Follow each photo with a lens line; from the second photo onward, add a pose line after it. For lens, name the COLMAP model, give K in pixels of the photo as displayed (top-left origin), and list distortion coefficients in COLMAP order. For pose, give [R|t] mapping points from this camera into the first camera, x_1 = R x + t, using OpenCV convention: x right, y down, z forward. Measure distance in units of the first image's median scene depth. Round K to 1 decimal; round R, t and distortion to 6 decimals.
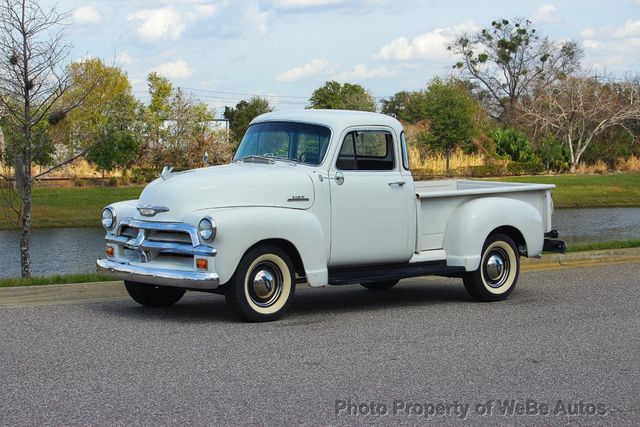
lens RADIAL K [[1638.6, 0, 320.0], [0, 1638.6, 213.5], [0, 0, 1]] dist [-0.383402, 0.371854]
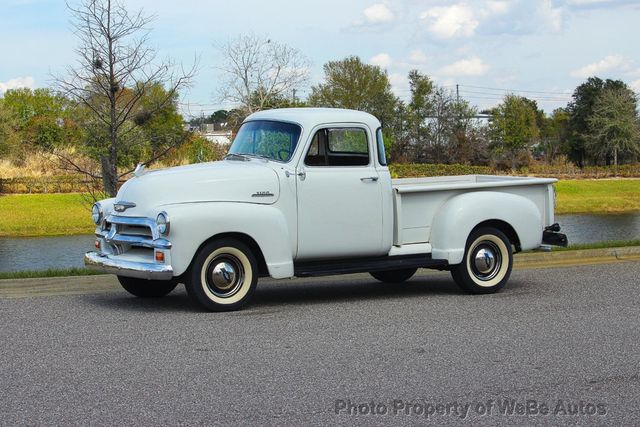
lens RADIAL K [[1638.6, 0, 320.0], [0, 1638.6, 213.5], [0, 0, 1]] dist [-0.383402, 0.371854]
pose [[0.983825, -0.004754, -0.179069, 0.193707], [0.005064, 0.999986, 0.001276, 0.001990], [0.179060, -0.002162, 0.983836, -0.017313]]
